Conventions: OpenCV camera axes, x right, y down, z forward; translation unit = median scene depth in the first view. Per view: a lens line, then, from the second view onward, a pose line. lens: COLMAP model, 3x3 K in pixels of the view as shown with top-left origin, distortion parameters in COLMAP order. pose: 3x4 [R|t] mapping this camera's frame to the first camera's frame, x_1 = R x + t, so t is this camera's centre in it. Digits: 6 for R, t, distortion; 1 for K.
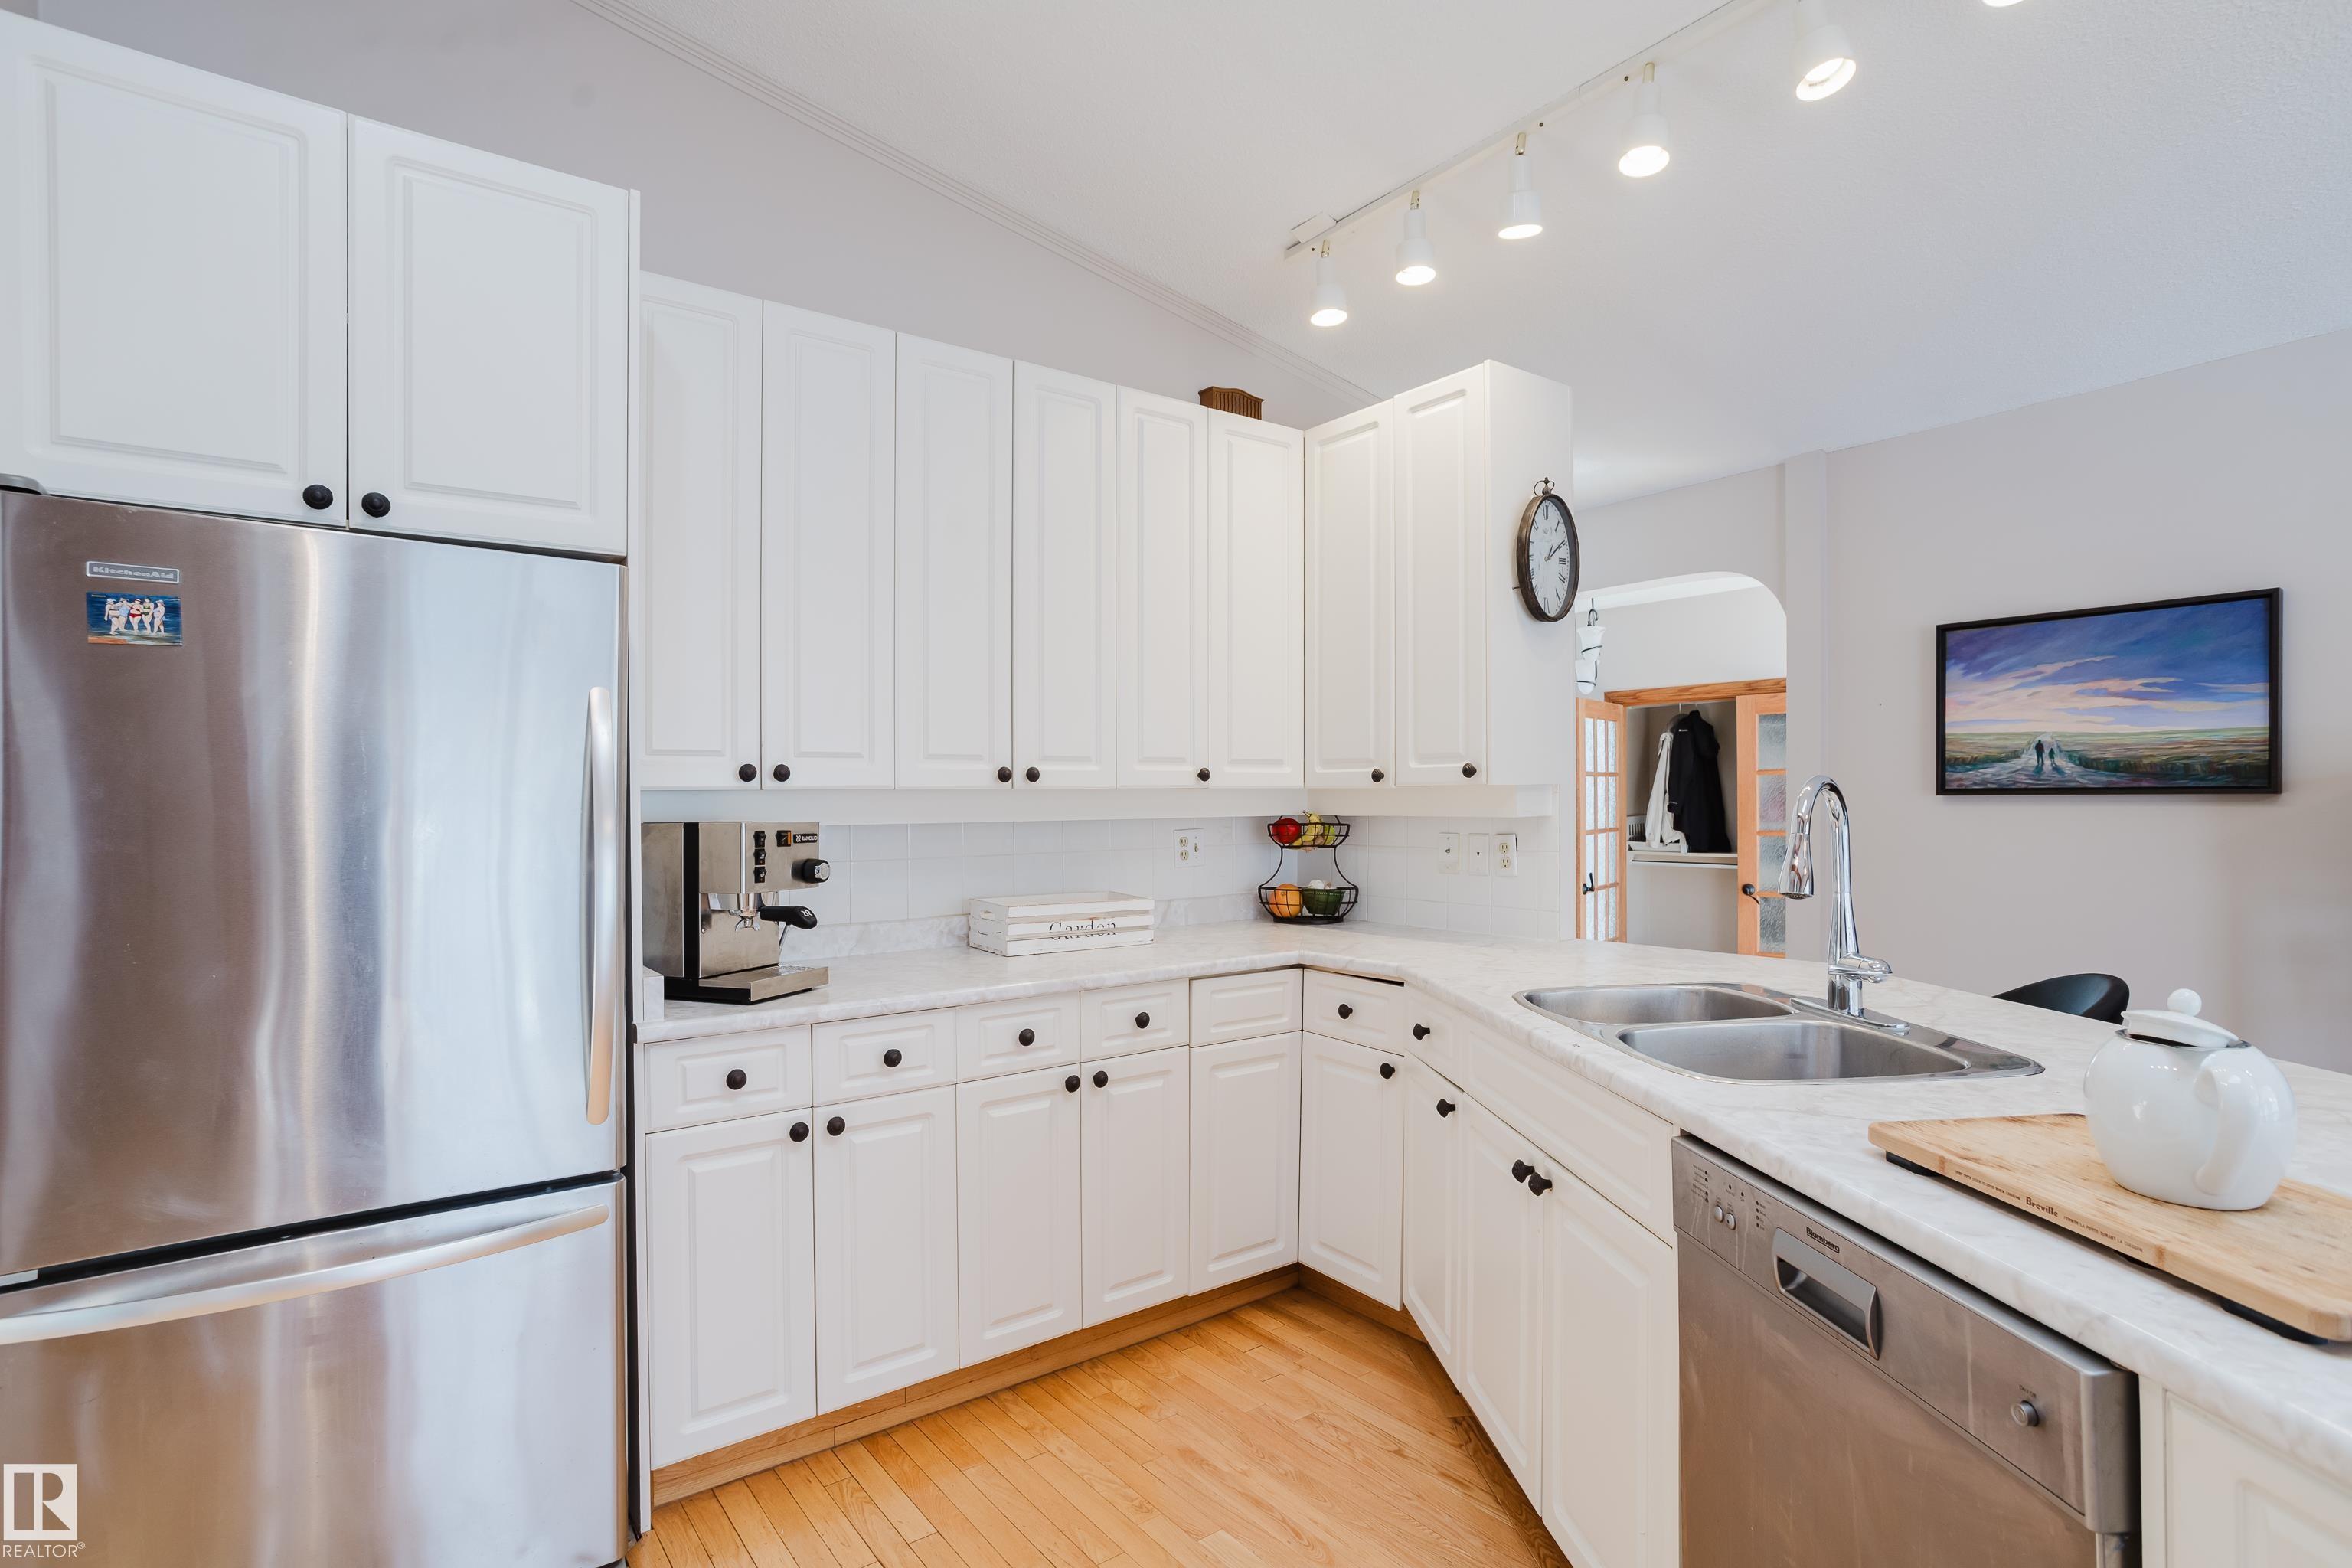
lens RADIAL K [[1138.5, 0, 1180.4], [0, 1138.5, 797.3], [0, 0, 1]] dist [-0.063041, 0.040427]
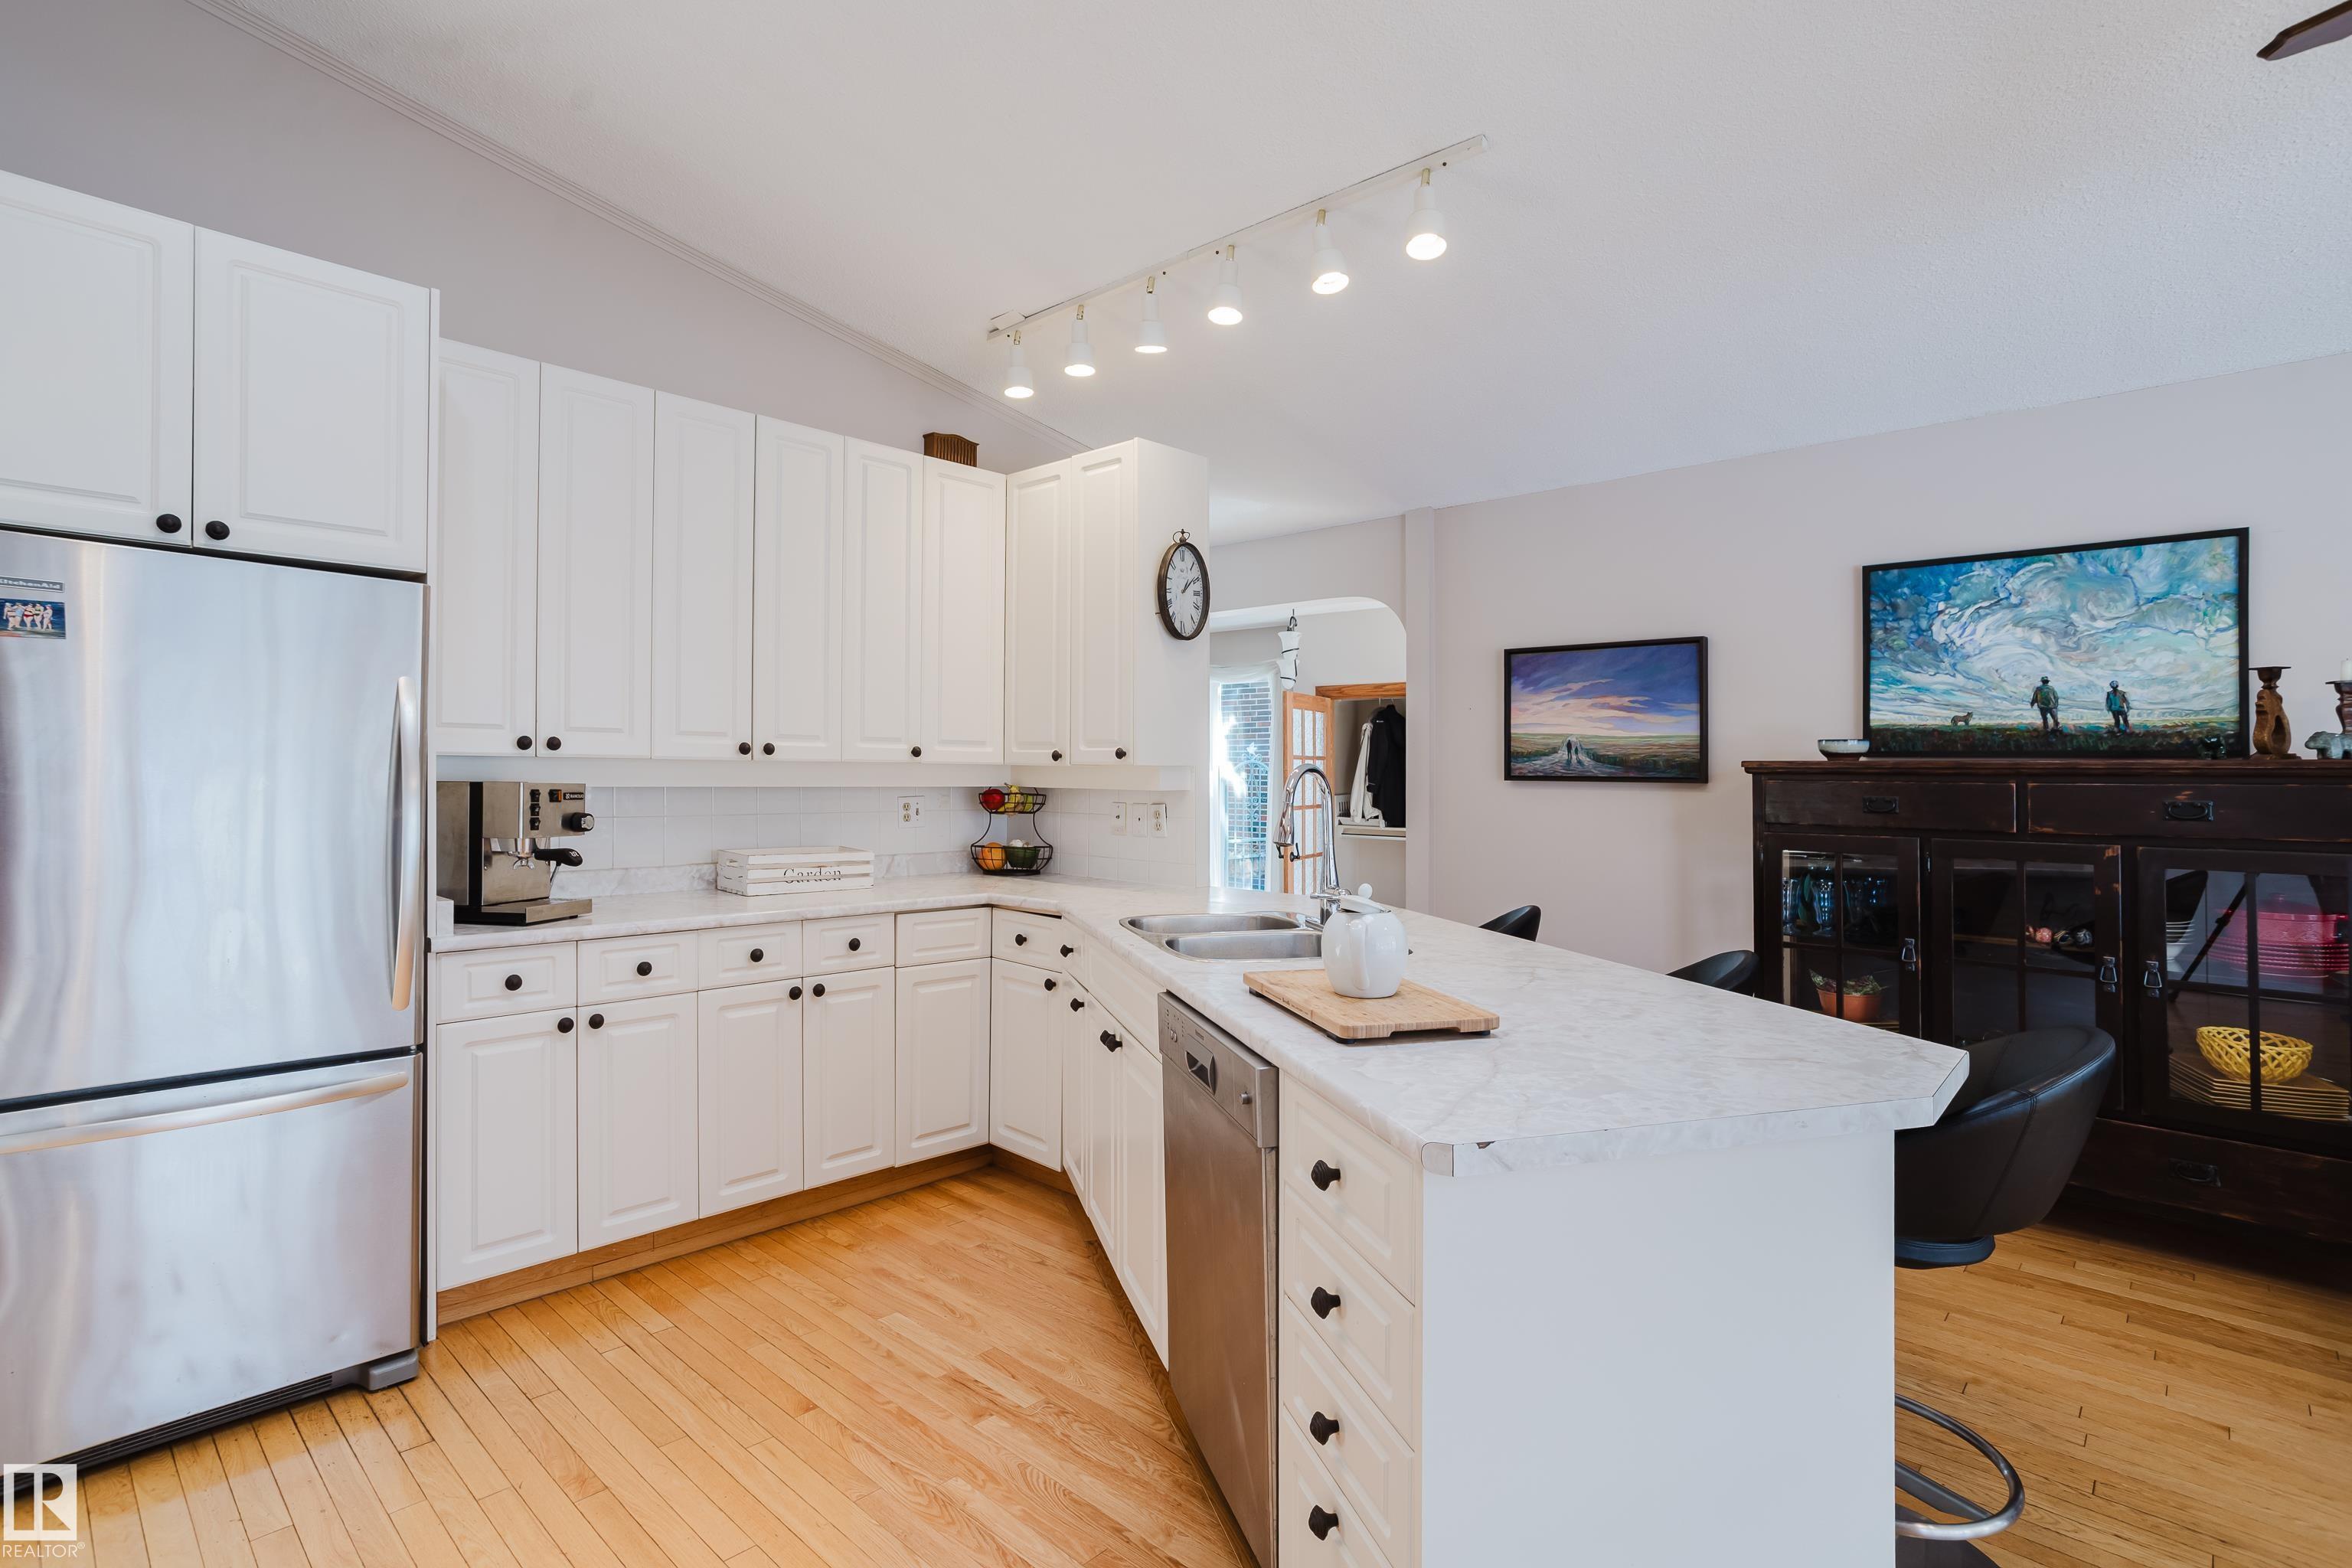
lens RADIAL K [[1138.5, 0, 1180.4], [0, 1138.5, 797.3], [0, 0, 1]] dist [-0.063041, 0.040427]
pose [[0.984578, 0.016139, 0.174197, 0.100875], [-0.019800, 0.999618, 0.019298, 0.000115], [-0.173819, -0.022450, 0.984522, -0.300527]]
